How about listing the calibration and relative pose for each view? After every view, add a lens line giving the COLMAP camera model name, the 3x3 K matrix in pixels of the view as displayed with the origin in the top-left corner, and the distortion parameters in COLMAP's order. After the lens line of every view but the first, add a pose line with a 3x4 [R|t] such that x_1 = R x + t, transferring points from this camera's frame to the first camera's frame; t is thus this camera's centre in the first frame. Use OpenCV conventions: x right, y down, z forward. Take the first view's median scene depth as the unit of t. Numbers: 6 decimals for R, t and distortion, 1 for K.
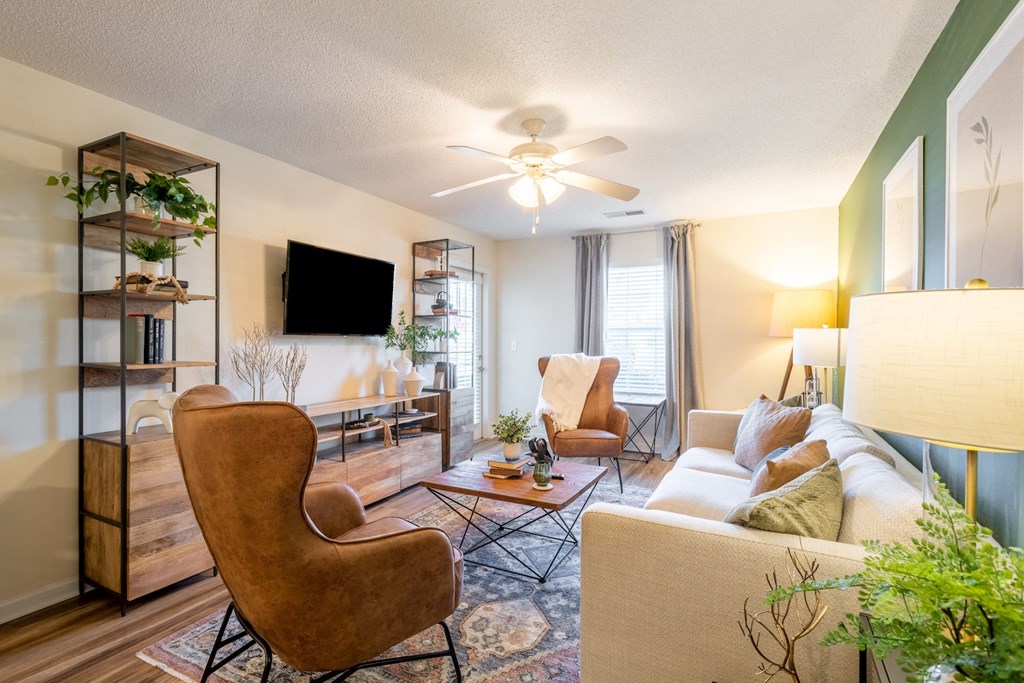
lens RADIAL K [[483.2, 0, 512.0], [0, 483.2, 341.5], [0, 0, 1]] dist [0.017307, 0.000251]
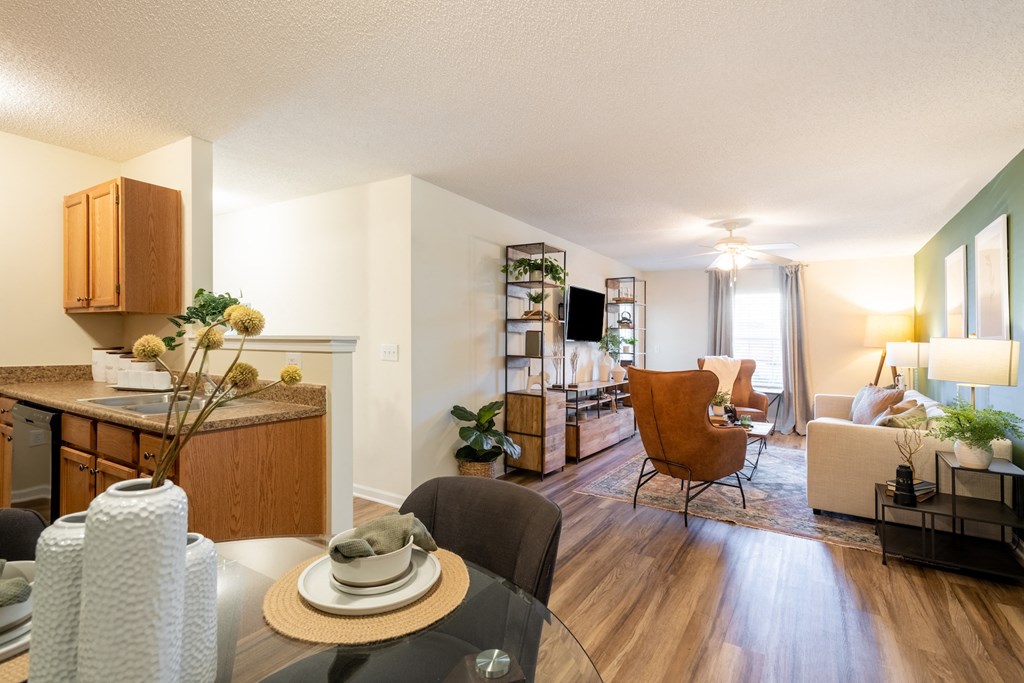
lens RADIAL K [[487.0, 0, 512.2], [0, 487.0, 322.7], [0, 0, 1]] dist [0.003673, 0.000435]
pose [[0.996116, 0.013628, -0.086986, -0.586690], [-0.017371, 0.998949, -0.042419, -0.002879], [0.086317, 0.043765, 0.995306, -0.807265]]
